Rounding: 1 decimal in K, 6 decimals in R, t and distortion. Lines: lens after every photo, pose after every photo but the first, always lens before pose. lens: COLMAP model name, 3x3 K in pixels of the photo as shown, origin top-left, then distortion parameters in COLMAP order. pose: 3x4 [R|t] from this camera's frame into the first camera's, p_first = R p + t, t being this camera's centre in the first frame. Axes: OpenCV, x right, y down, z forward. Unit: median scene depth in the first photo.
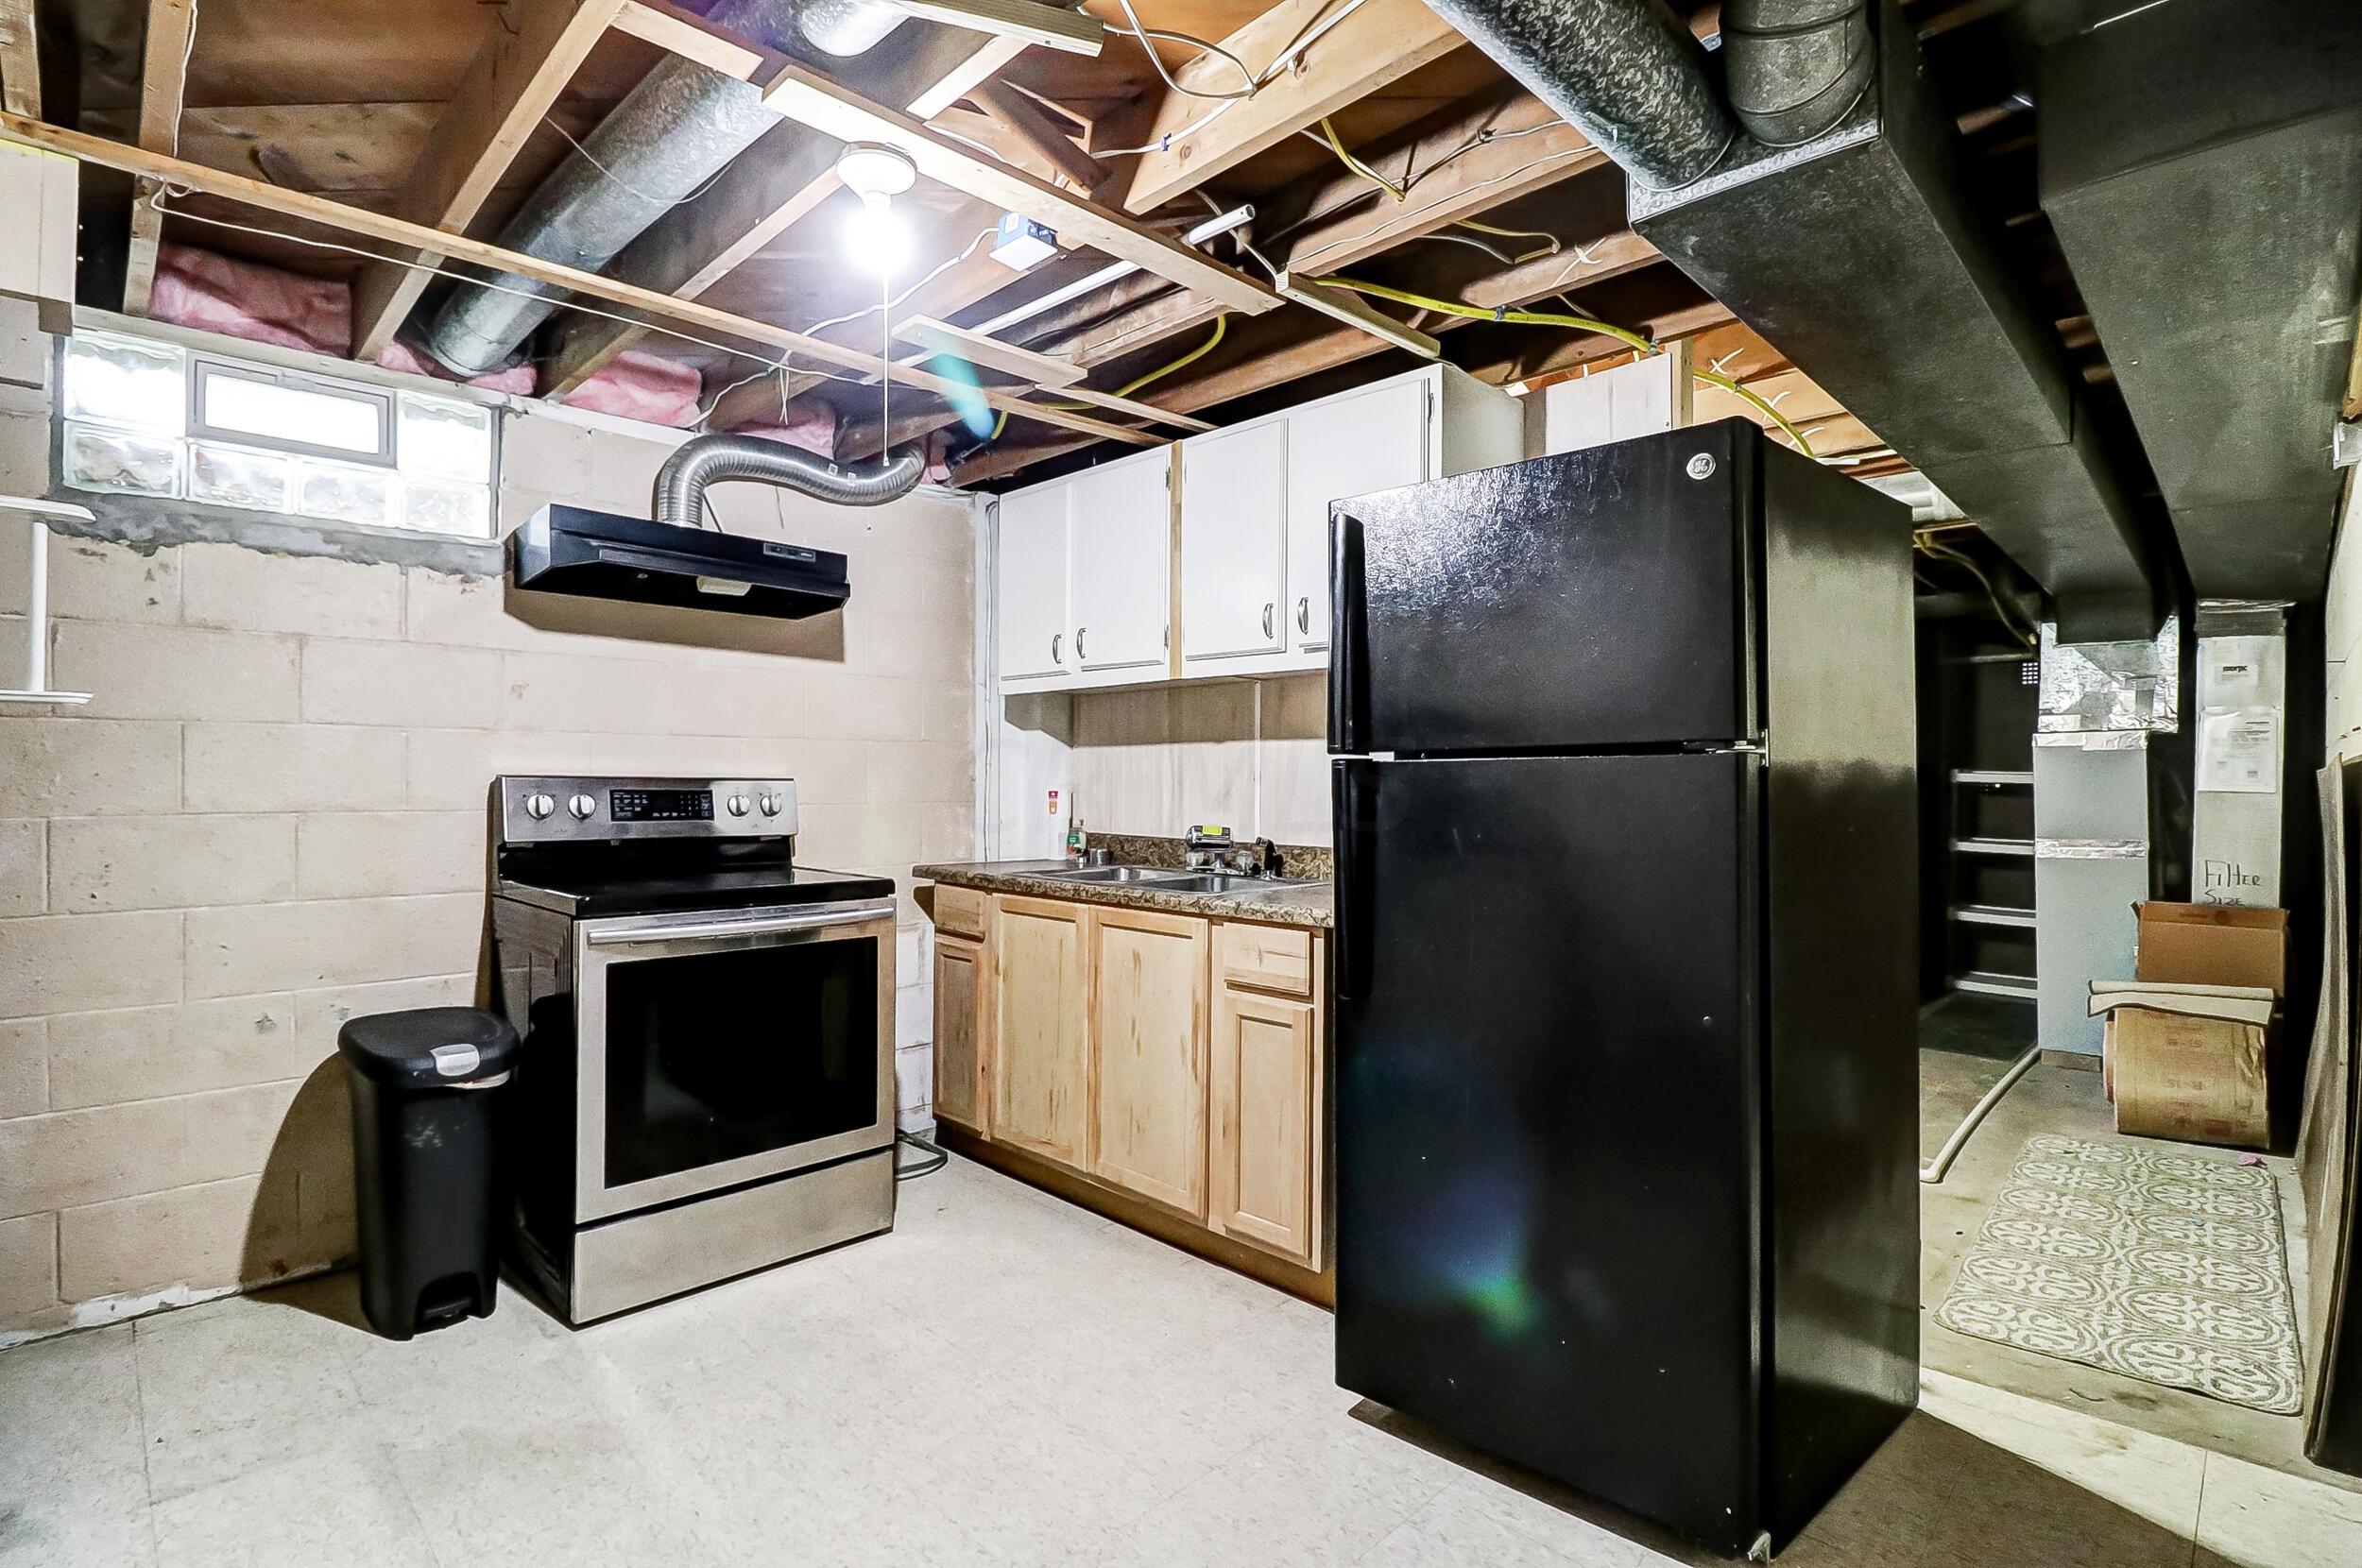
lens RADIAL K [[1113.2, 0, 1187.9], [0, 1113.2, 780.7], [0, 0, 1]] dist [-0.005409, -0.000424]
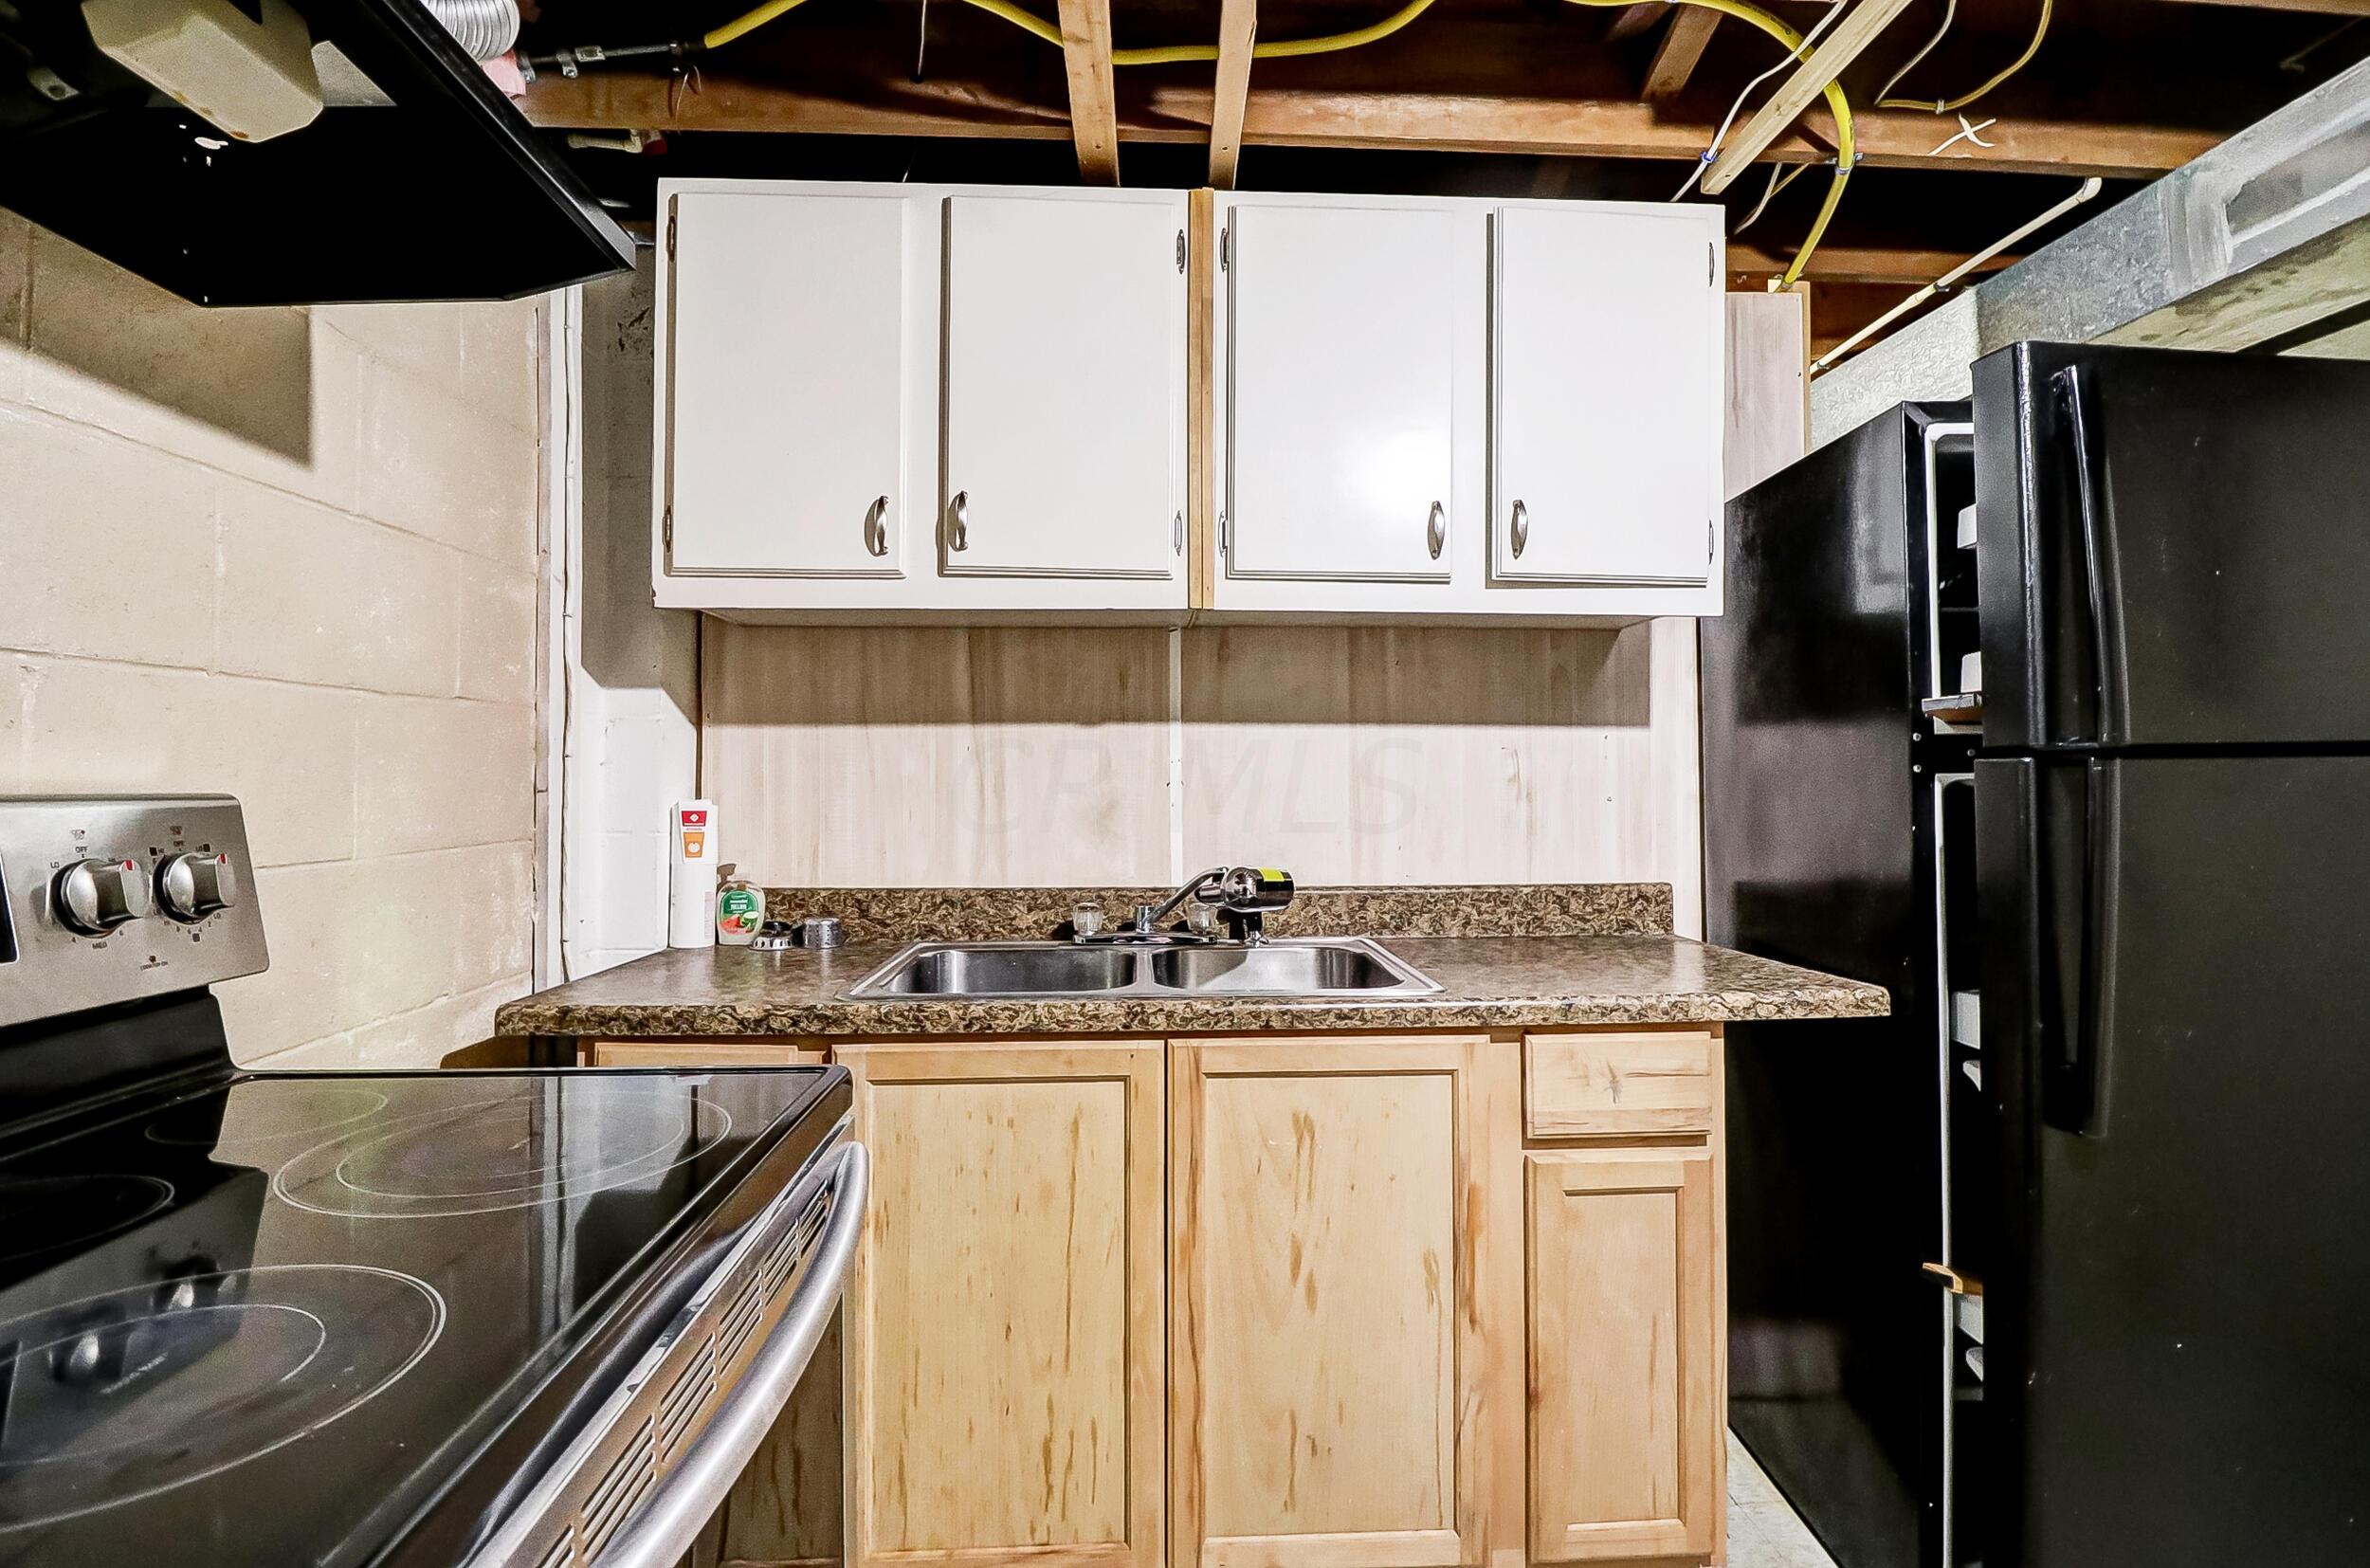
lens RADIAL K [[1117.1, 0, 1184.7], [0, 1117.1, 770.1], [0, 0, 1]] dist [-0.005409, -0.000424]
pose [[0.674611, 0.002990, 0.738167, -0.427313], [0.004165, 0.999960, -0.007857, -0.005173], [-0.738162, 0.008375, 0.674572, 0.615320]]
